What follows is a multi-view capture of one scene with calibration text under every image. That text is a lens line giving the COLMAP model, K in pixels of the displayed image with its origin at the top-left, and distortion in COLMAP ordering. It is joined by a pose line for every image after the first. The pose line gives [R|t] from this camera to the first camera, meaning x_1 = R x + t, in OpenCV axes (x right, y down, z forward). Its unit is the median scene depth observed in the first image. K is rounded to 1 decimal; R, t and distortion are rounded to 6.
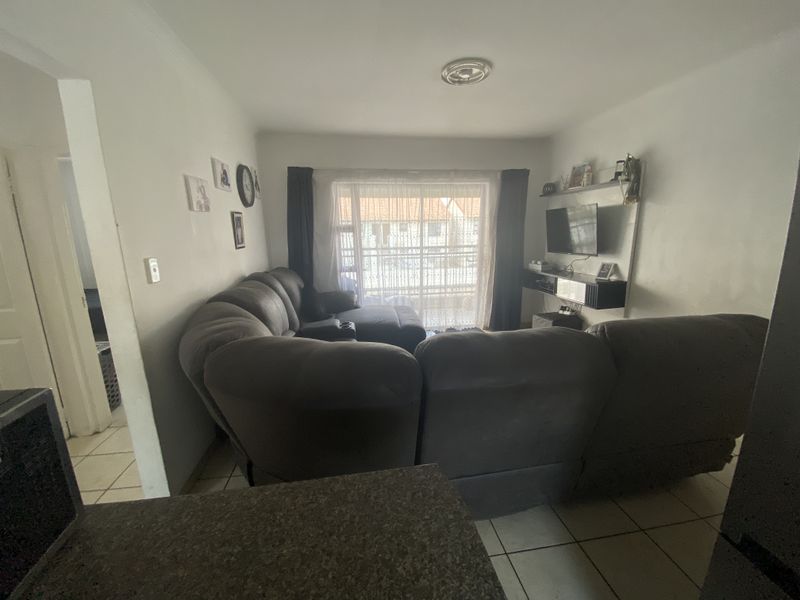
lens RADIAL K [[322.7, 0, 397.0], [0, 322.7, 301.8], [0, 0, 1]] dist [0.039761, -0.030056]
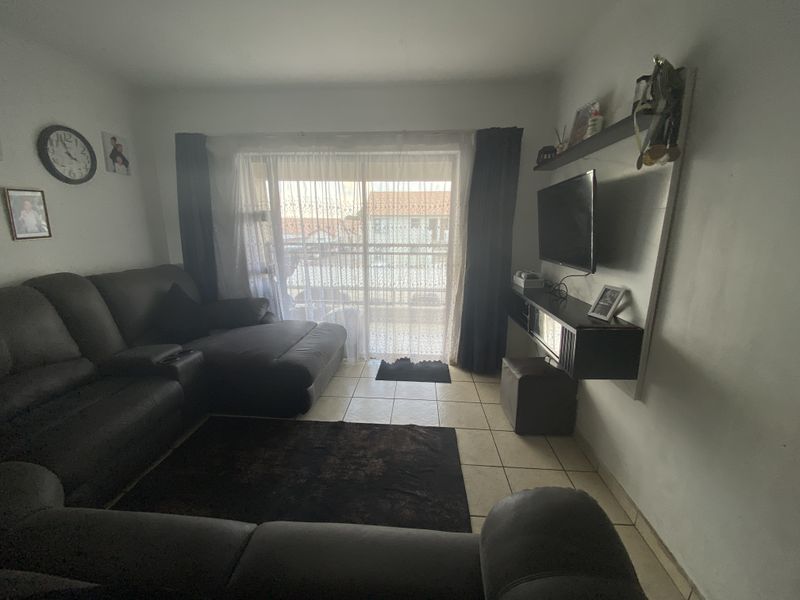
lens RADIAL K [[322.7, 0, 397.0], [0, 322.7, 301.8], [0, 0, 1]] dist [0.039761, -0.030056]
pose [[0.976309, 0.066016, -0.206065, 0.343508], [-0.063599, 0.997807, 0.018342, -0.067598], [0.206824, -0.004802, 0.978366, 0.348470]]
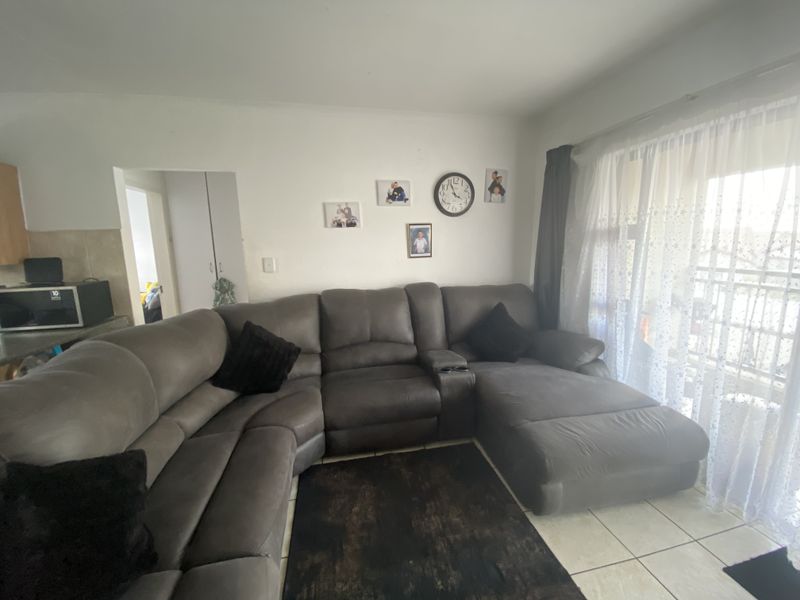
lens RADIAL K [[322.7, 0, 397.0], [0, 322.7, 301.8], [0, 0, 1]] dist [0.039761, -0.030056]
pose [[0.059686, 0.191226, -0.979730, 0.418786], [-0.201659, 0.963553, 0.175783, -0.144238], [0.977636, 0.187079, 0.096073, 0.633934]]
